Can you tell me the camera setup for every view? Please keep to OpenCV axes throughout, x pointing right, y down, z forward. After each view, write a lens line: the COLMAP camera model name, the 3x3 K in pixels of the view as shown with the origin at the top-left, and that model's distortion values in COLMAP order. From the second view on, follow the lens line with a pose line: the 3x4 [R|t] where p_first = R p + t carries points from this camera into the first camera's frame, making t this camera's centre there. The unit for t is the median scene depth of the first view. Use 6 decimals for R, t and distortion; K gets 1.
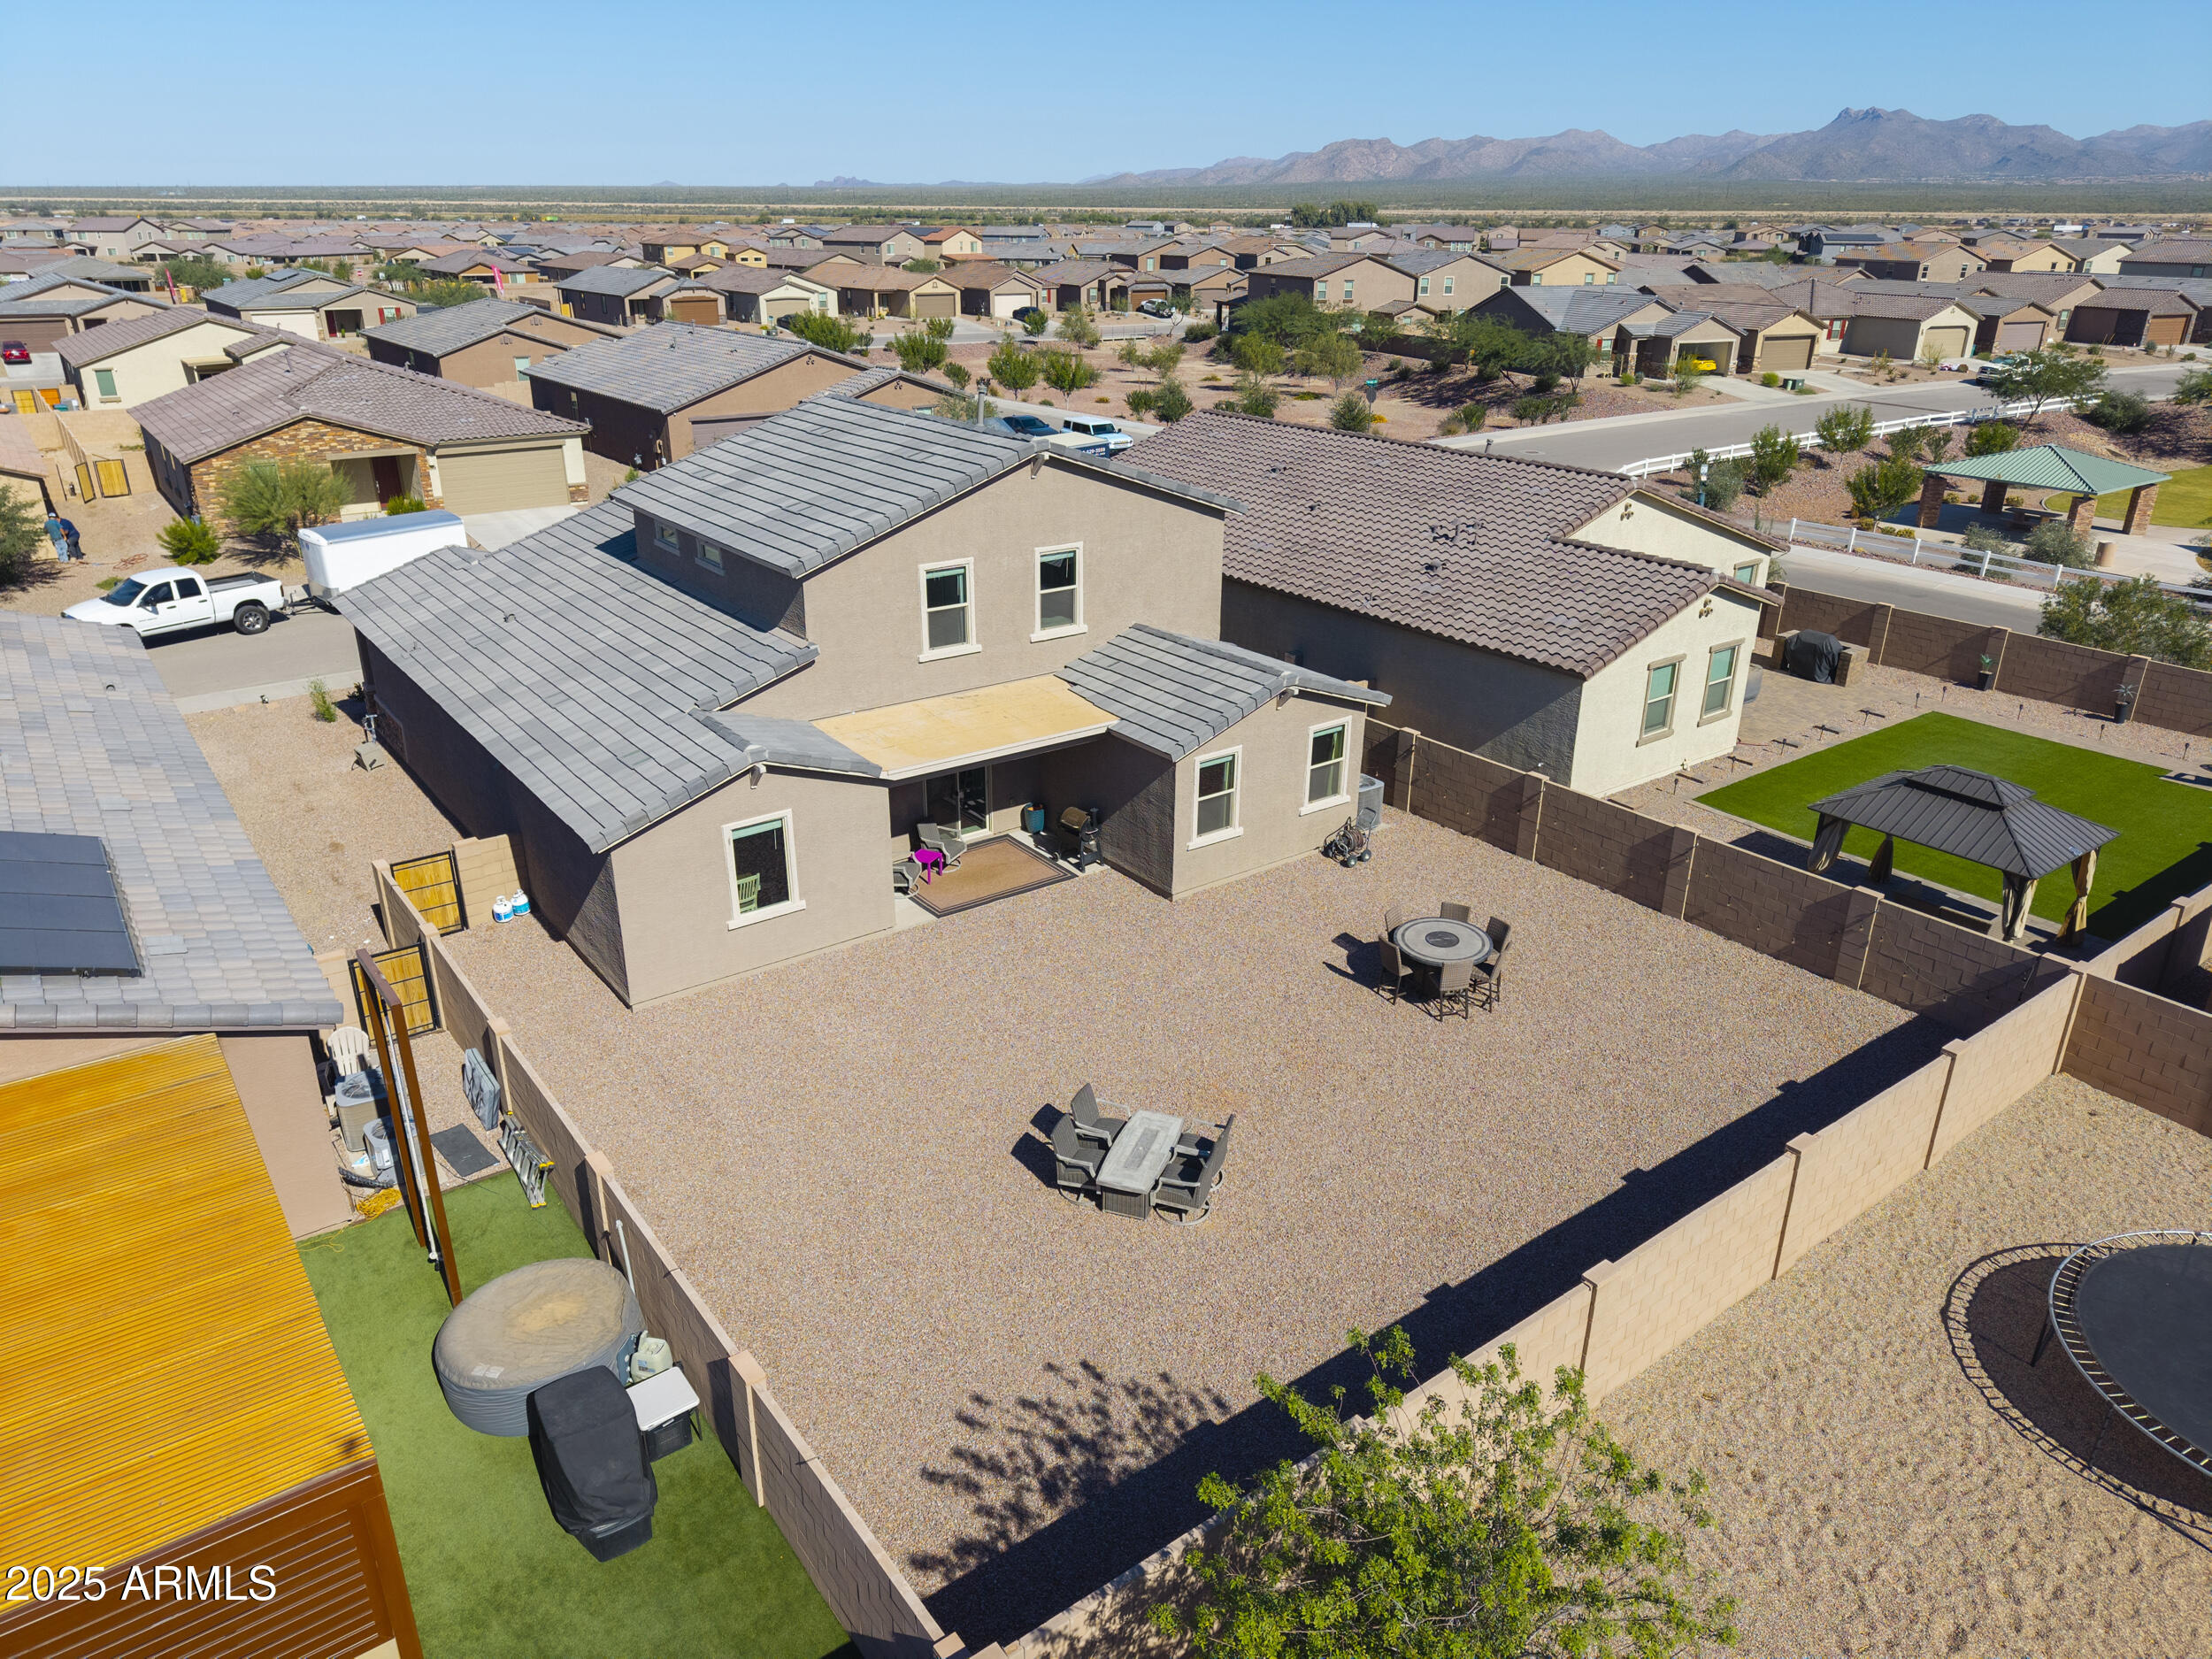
lens RADIAL K [[1471.8, 0, 1113.1], [0, 1471.8, 830.5], [0, 0, 1]] dist [0.046085, -0.058965]
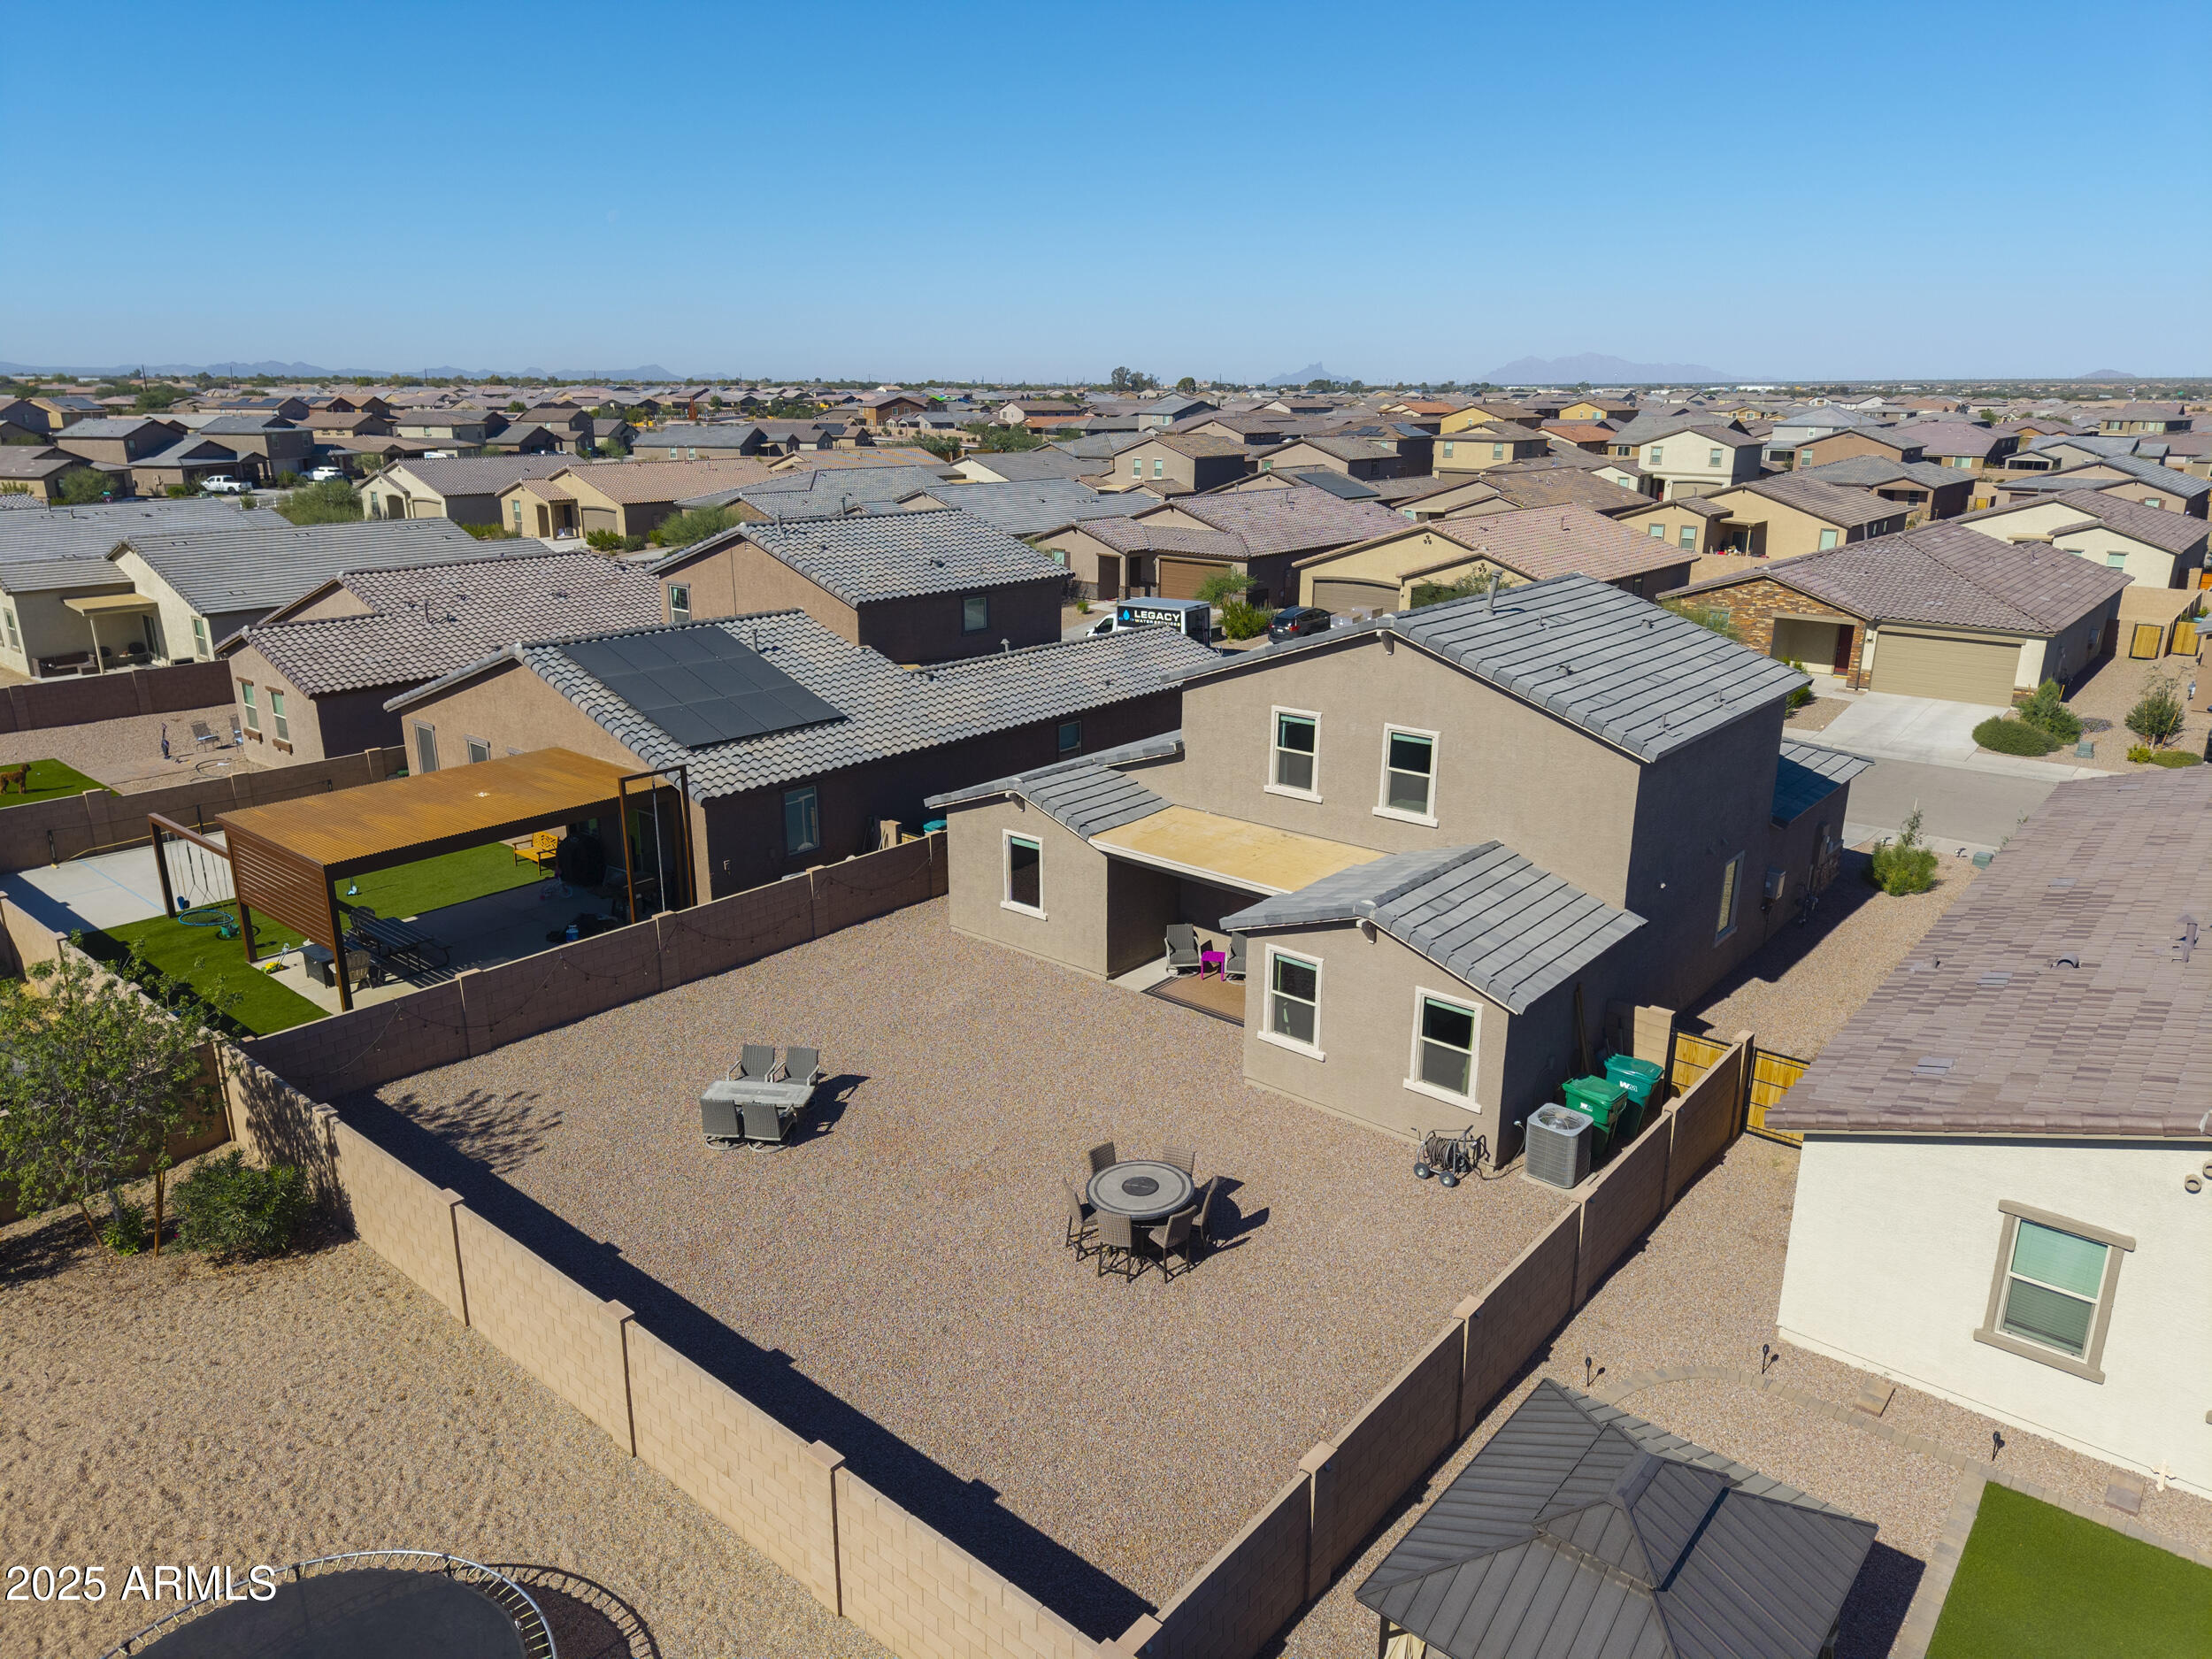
lens RADIAL K [[1471.8, 0, 1113.1], [0, 1471.8, 830.5], [0, 0, 1]] dist [0.046085, -0.058965]
pose [[0.226712, 0.277608, -0.933561, 0.833923], [-0.380666, 0.907532, 0.177425, -0.228748], [0.896490, 0.315150, 0.311425, 0.545162]]
